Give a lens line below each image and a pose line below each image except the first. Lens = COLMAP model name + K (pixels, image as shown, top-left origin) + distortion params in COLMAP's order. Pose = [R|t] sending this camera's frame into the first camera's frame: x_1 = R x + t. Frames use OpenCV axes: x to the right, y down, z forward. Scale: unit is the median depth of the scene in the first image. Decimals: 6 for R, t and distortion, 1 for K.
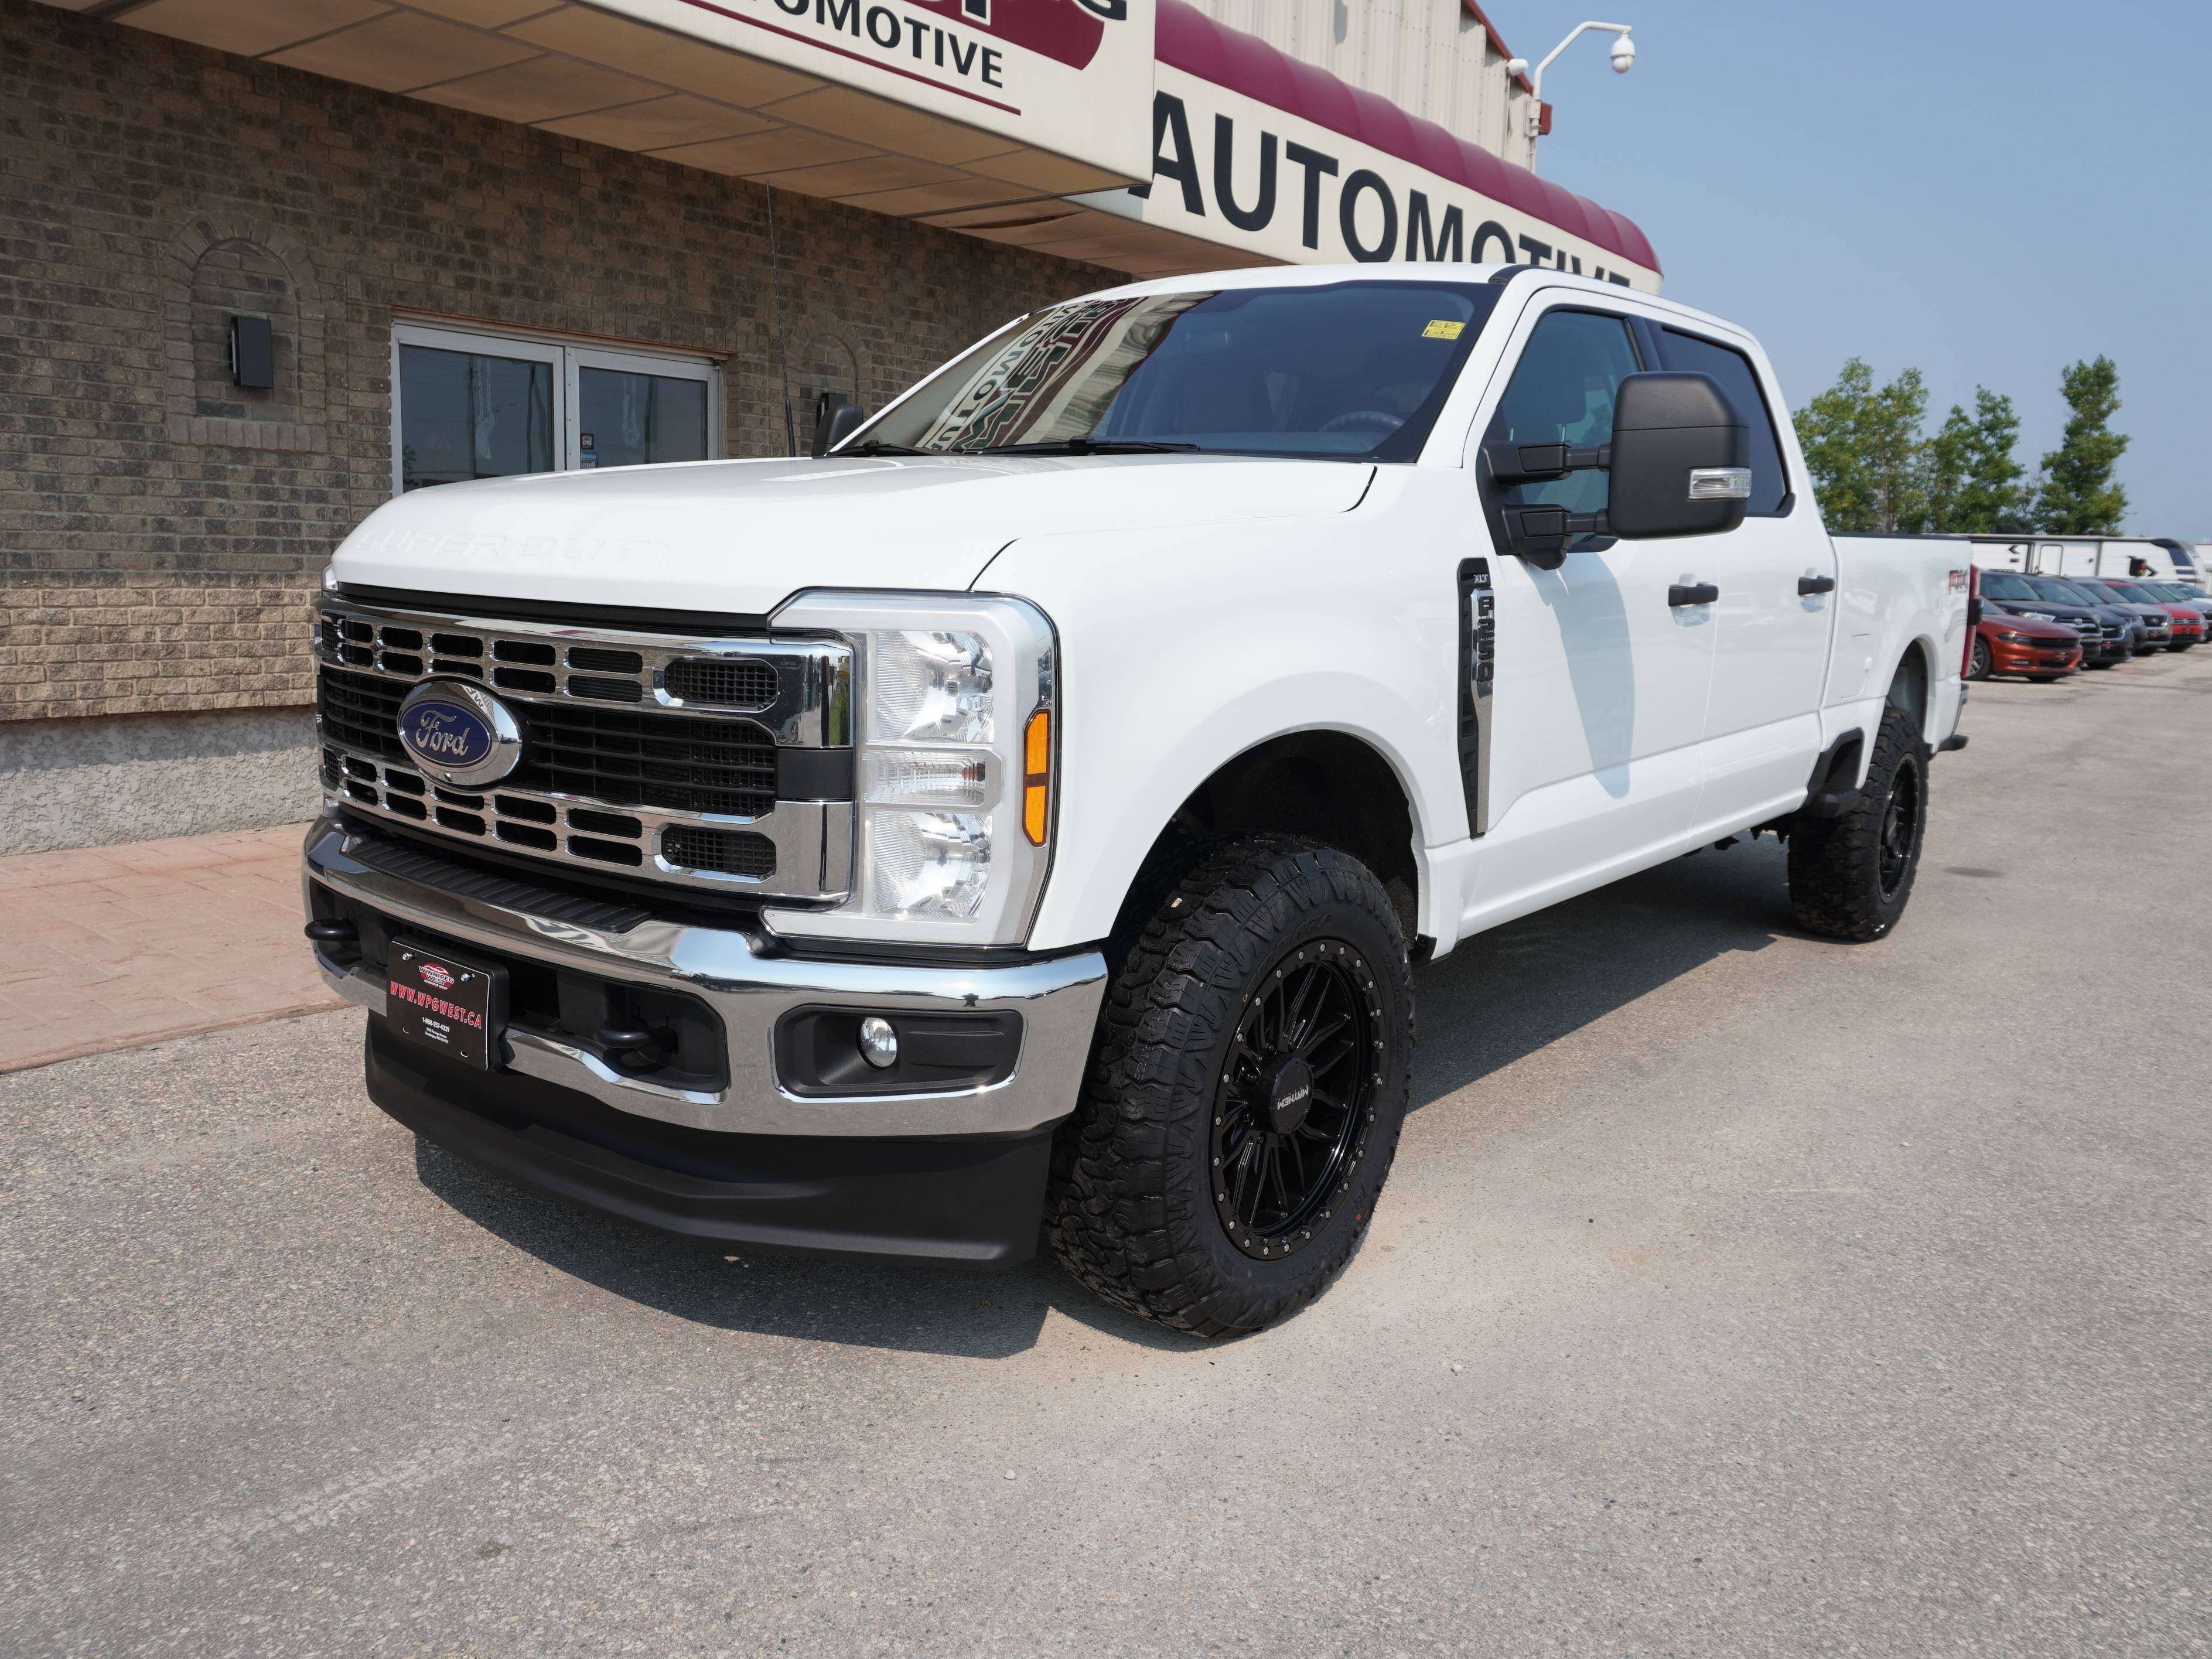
lens RADIAL K [[1708.4, 0, 1091.4], [0, 1708.4, 826.9], [0, 0, 1]] dist [-0.033129, 0.016322]
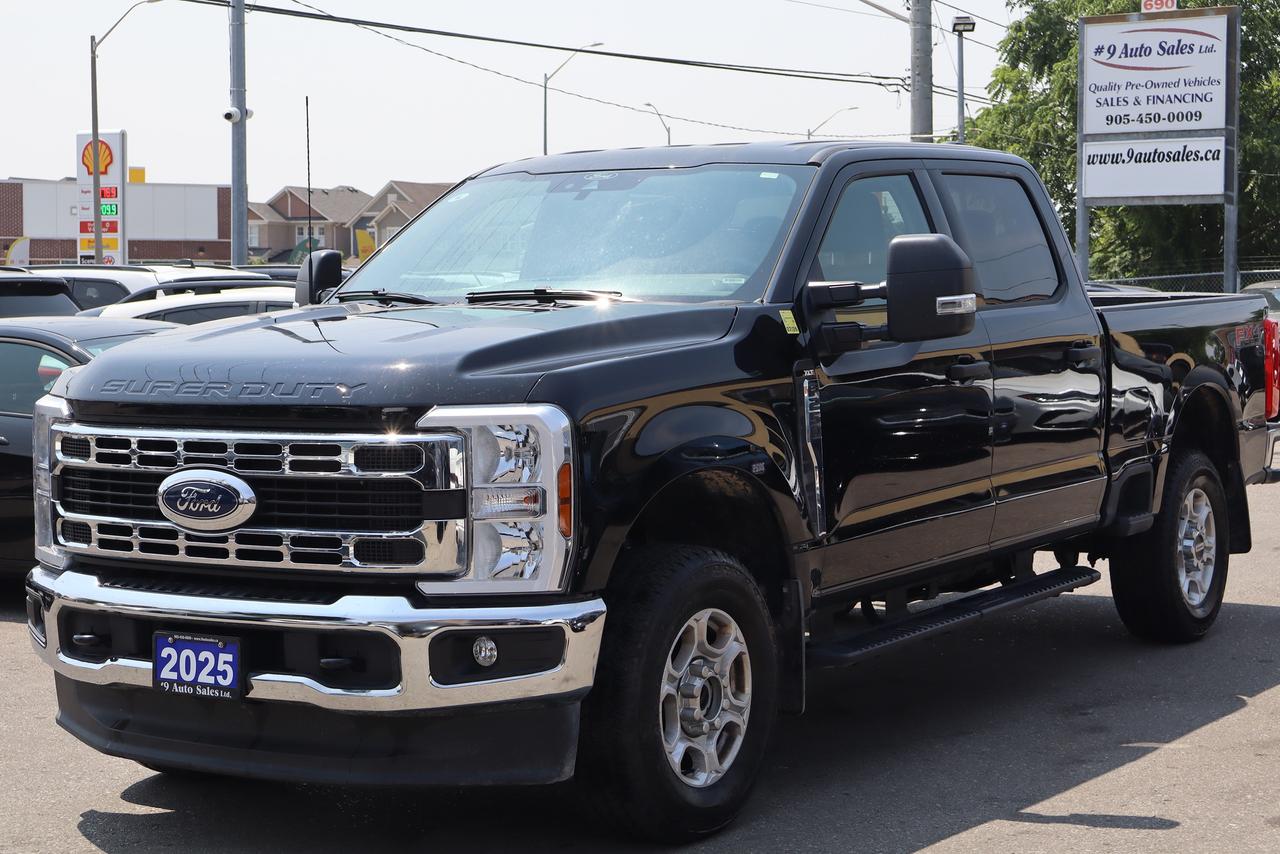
lens RADIAL K [[2591.7, 0, 640.5], [0, 2591.7, 429.4], [0, 0, 1]] dist [-0.093341, 0.000000]
pose [[0.991341, -0.053057, 0.120117, -0.245789], [0.064821, 0.993244, -0.096250, 0.146573], [-0.114198, 0.103203, 0.988083, -1.543191]]
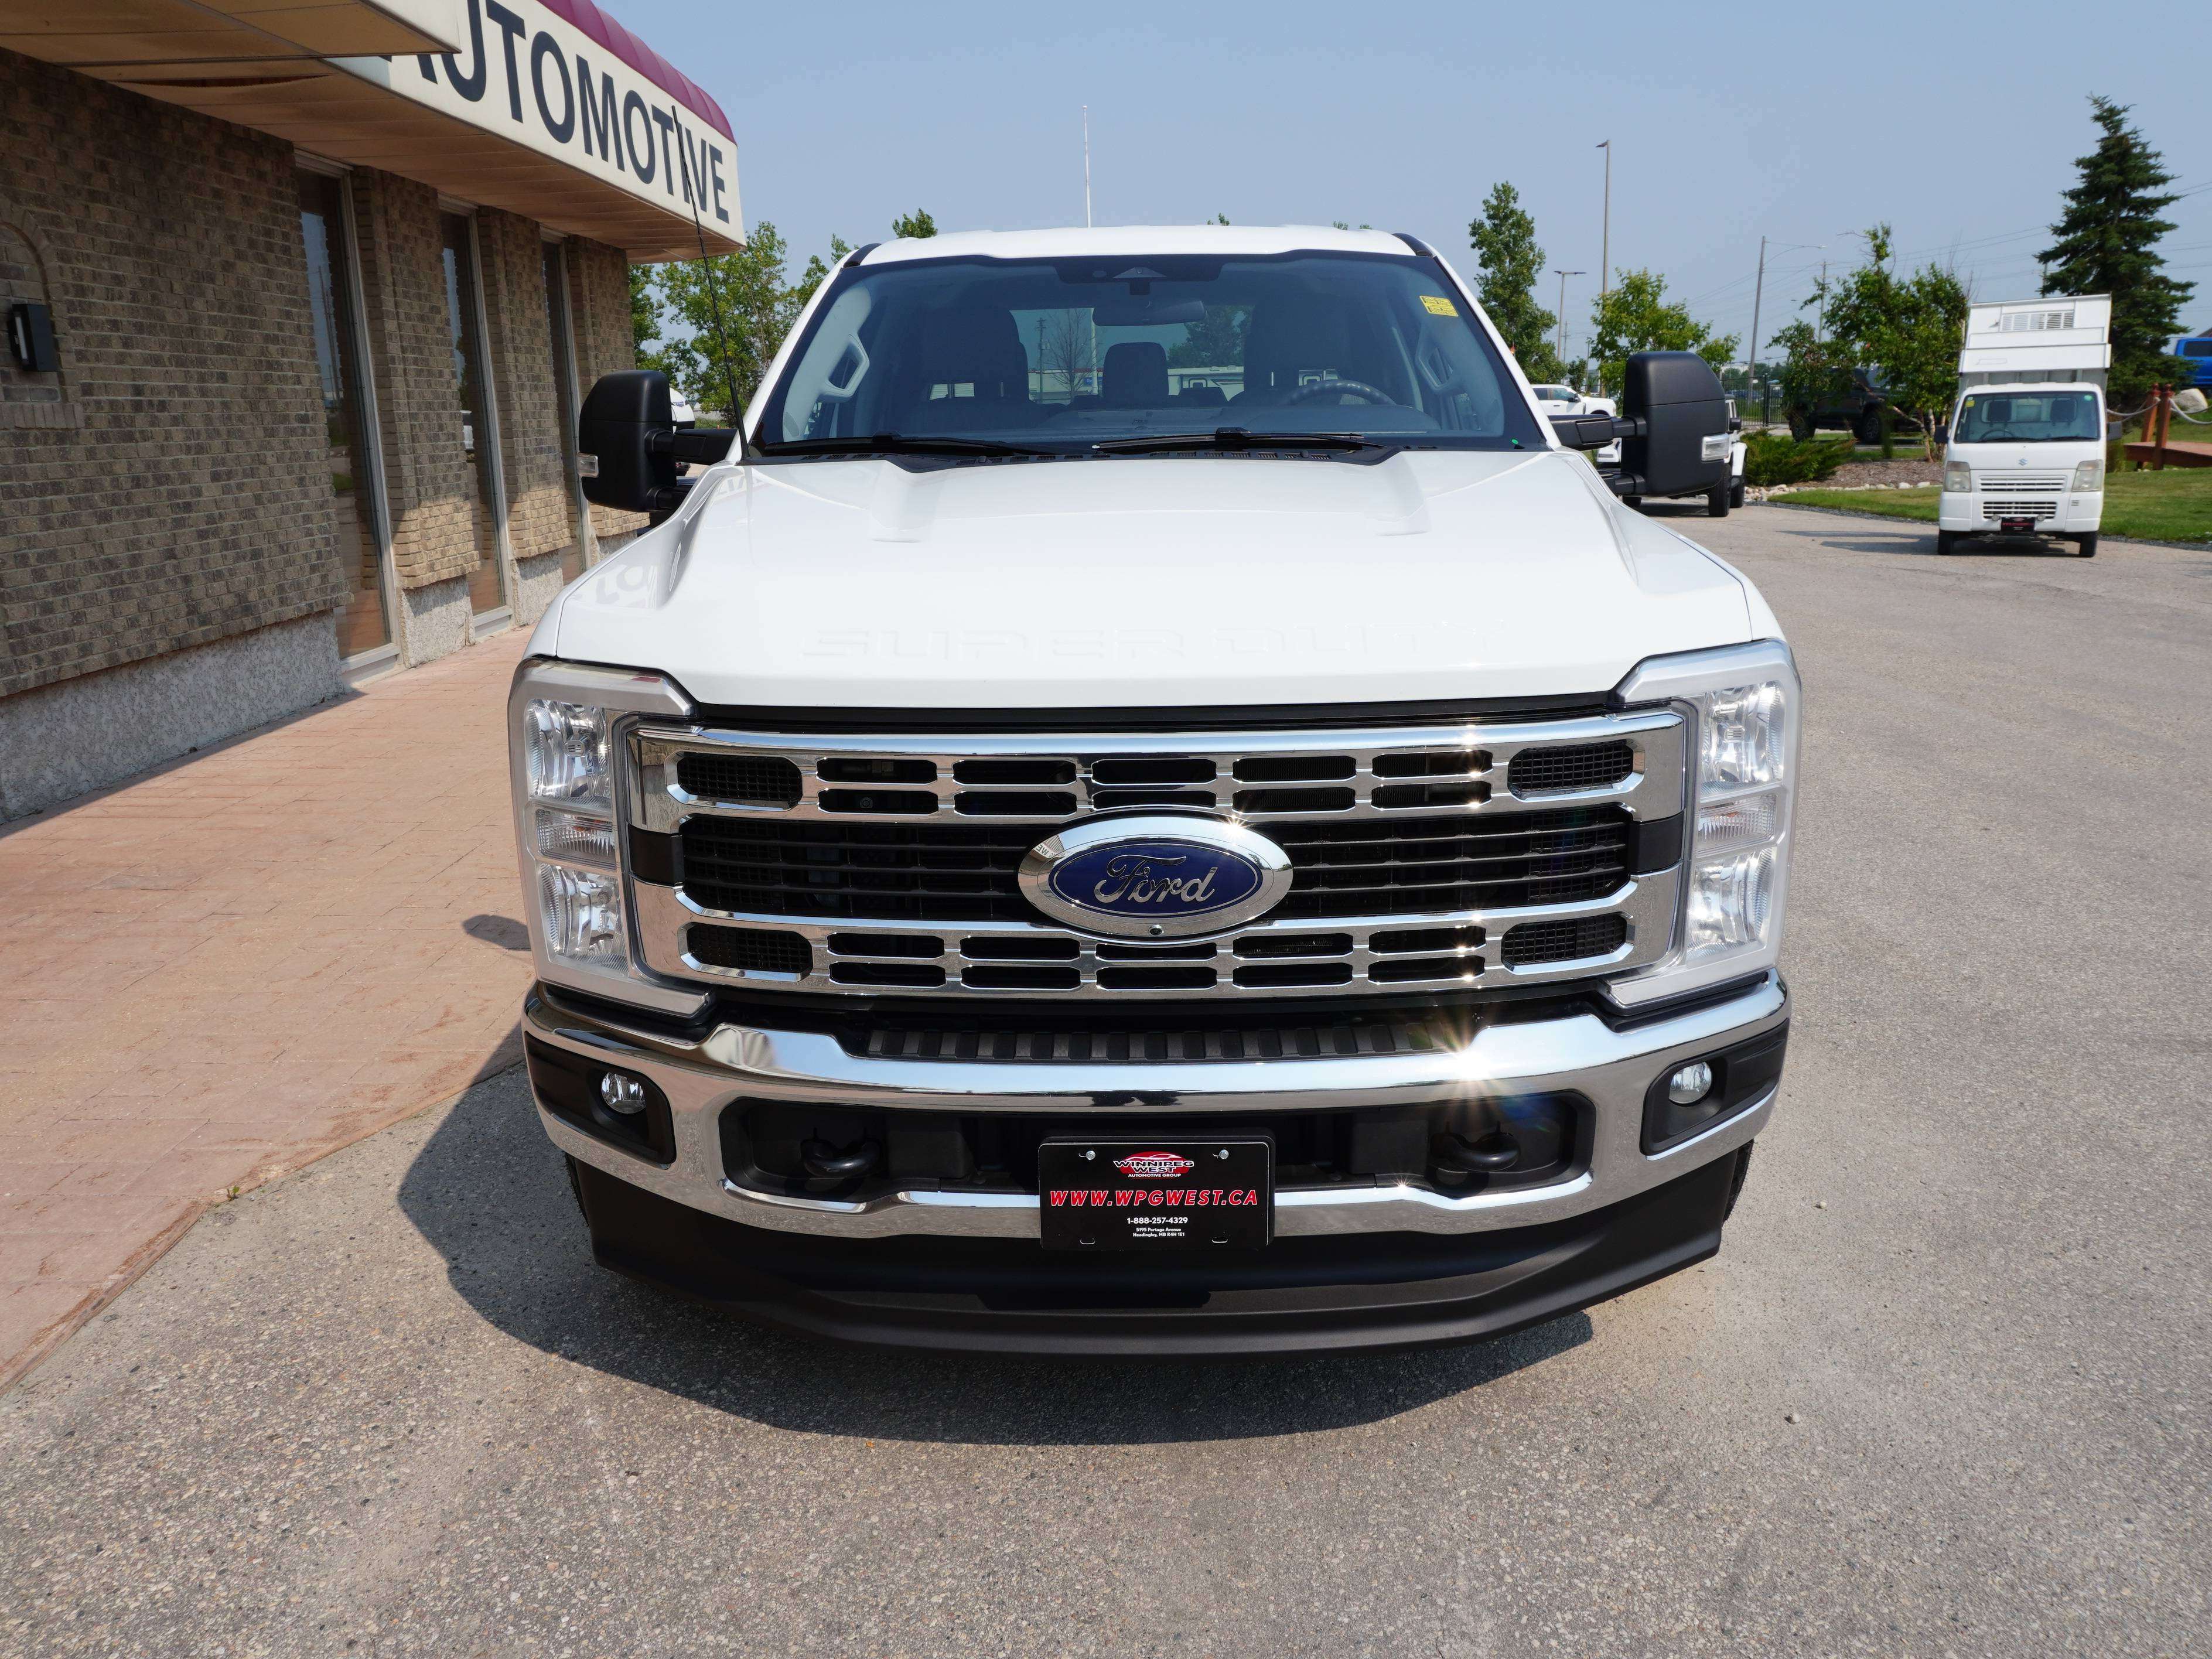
lens RADIAL K [[1708.4, 0, 1097.2], [0, 1708.4, 829.0], [0, 0, 1]] dist [-0.033129, 0.016322]
pose [[0.777439, -0.198521, 0.596807, -0.868506], [0.144670, 0.979881, 0.137490, -0.191317], [-0.612095, -0.020550, 0.790517, 0.357998]]
